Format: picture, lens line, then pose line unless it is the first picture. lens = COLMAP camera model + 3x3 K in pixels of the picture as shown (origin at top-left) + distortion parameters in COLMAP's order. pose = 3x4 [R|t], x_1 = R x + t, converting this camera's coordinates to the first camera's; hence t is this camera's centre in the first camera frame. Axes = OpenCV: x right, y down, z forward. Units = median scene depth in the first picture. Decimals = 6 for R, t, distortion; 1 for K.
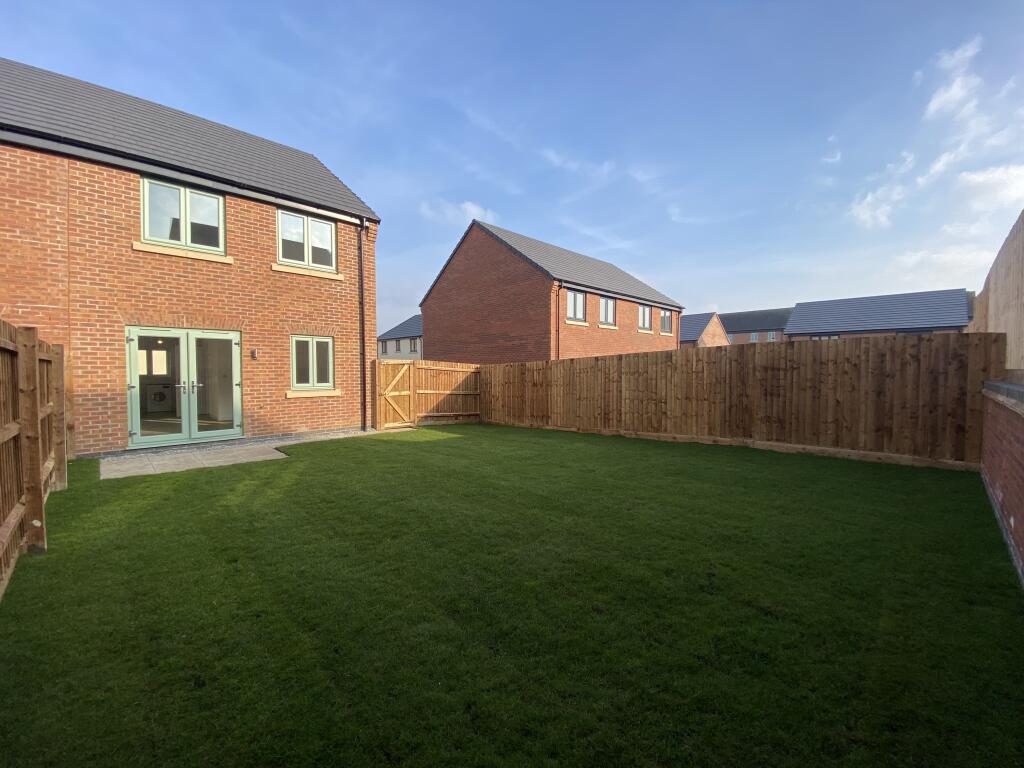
lens RADIAL K [[415.9, 0, 513.3], [0, 415.9, 381.9], [0, 0, 1]] dist [0.009882, -0.015092]
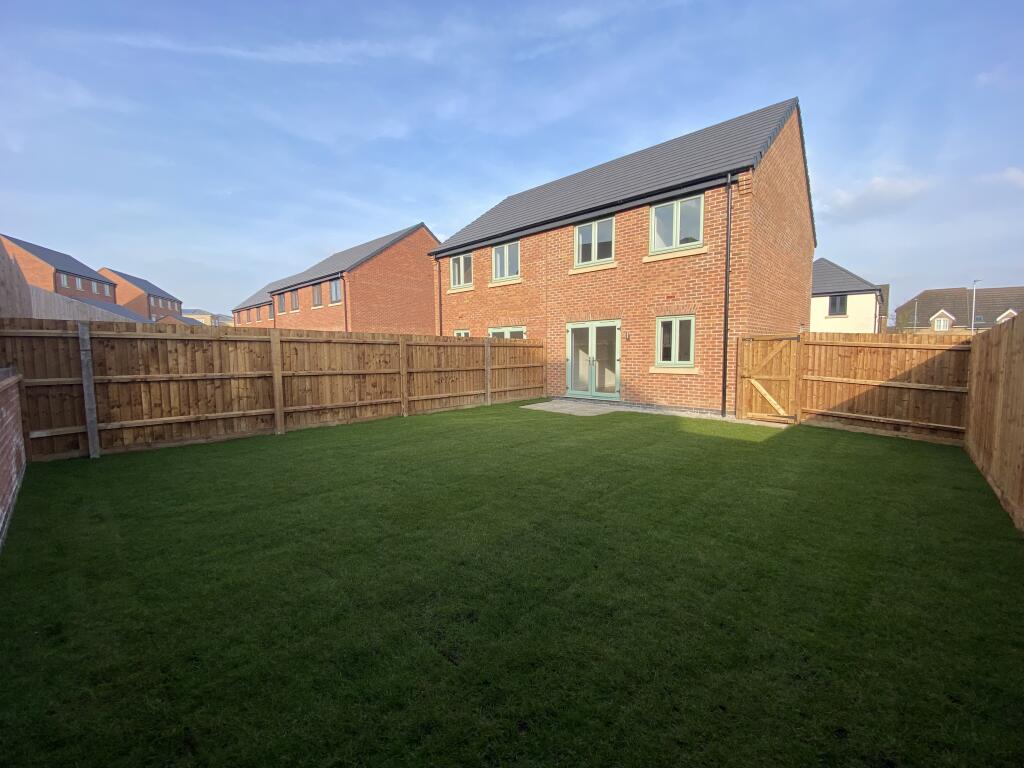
lens RADIAL K [[415.9, 0, 513.3], [0, 415.9, 381.9], [0, 0, 1]] dist [0.009882, -0.015092]
pose [[0.020356, 0.074605, -0.997005, 0.559345], [-0.020875, 0.997026, 0.074181, -0.013225], [0.999575, 0.019303, 0.021853, 0.566529]]
